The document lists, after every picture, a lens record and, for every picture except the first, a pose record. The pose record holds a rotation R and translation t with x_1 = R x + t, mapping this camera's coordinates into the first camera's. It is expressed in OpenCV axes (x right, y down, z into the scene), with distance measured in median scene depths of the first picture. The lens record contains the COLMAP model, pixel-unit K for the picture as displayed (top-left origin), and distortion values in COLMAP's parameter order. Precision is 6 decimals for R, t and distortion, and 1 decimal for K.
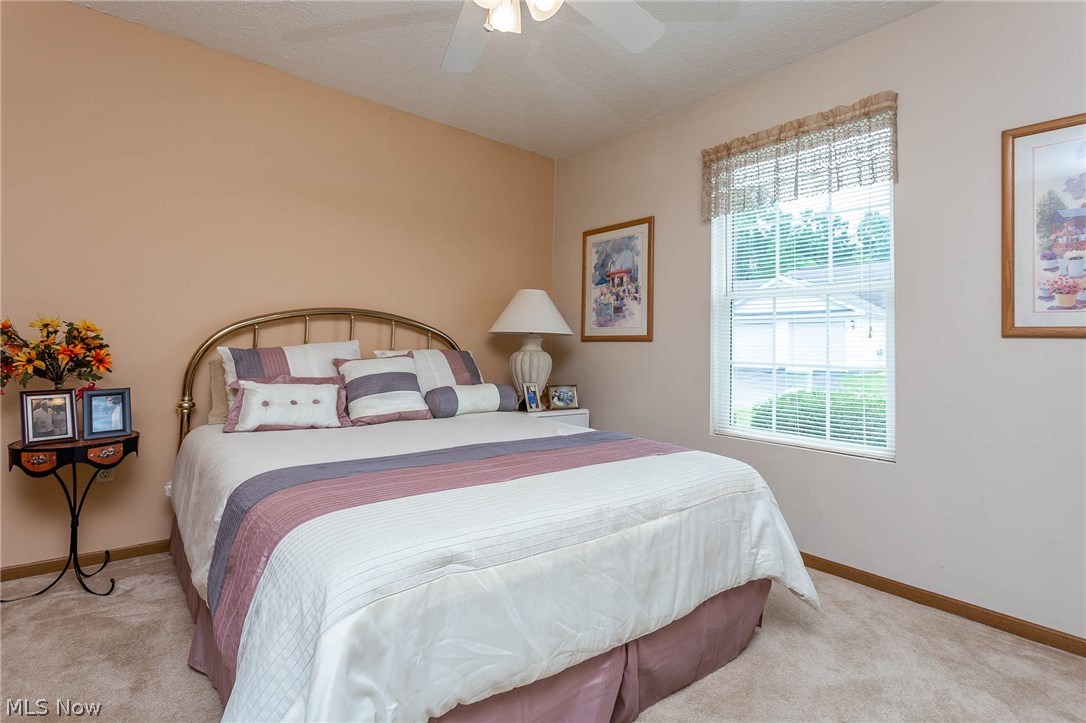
lens RADIAL K [[511.8, 0, 550.3], [0, 511.8, 361.0], [0, 0, 1]] dist [-0.003267, 0.001928]
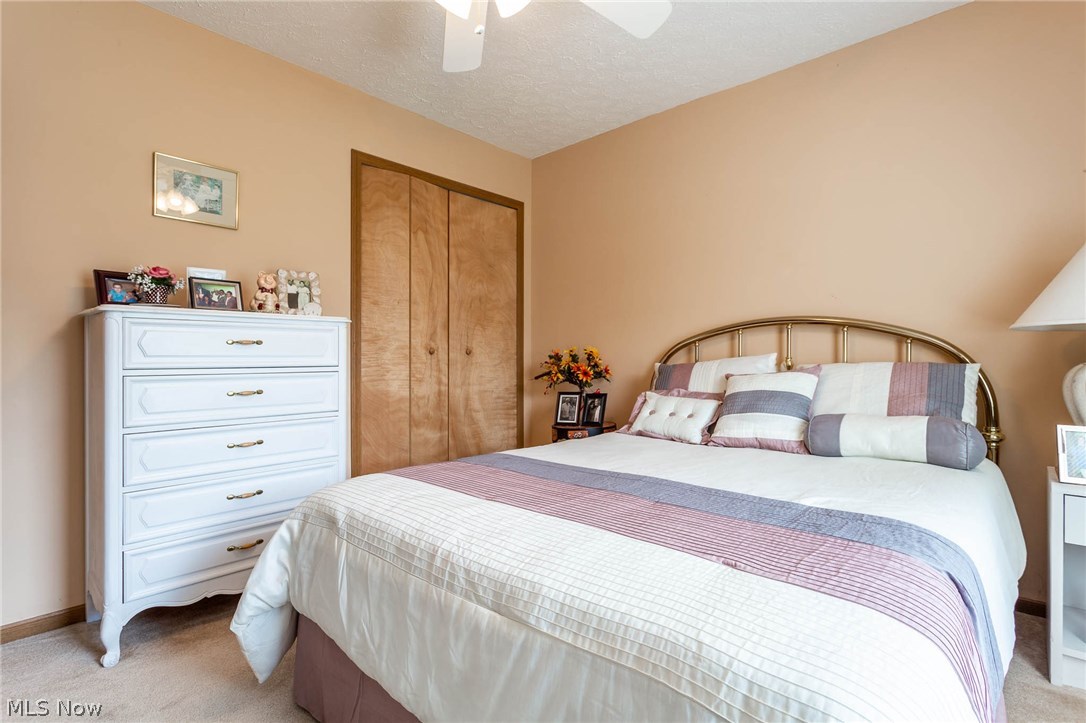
lens RADIAL K [[524.8, 0, 543.0], [0, 524.8, 361.5], [0, 0, 1]] dist [0.000040, 0.001167]
pose [[0.126324, -0.026594, -0.991633, 0.520012], [-0.025016, 0.999237, -0.029985, 0.008960], [0.991674, 0.028595, 0.125562, 0.547597]]
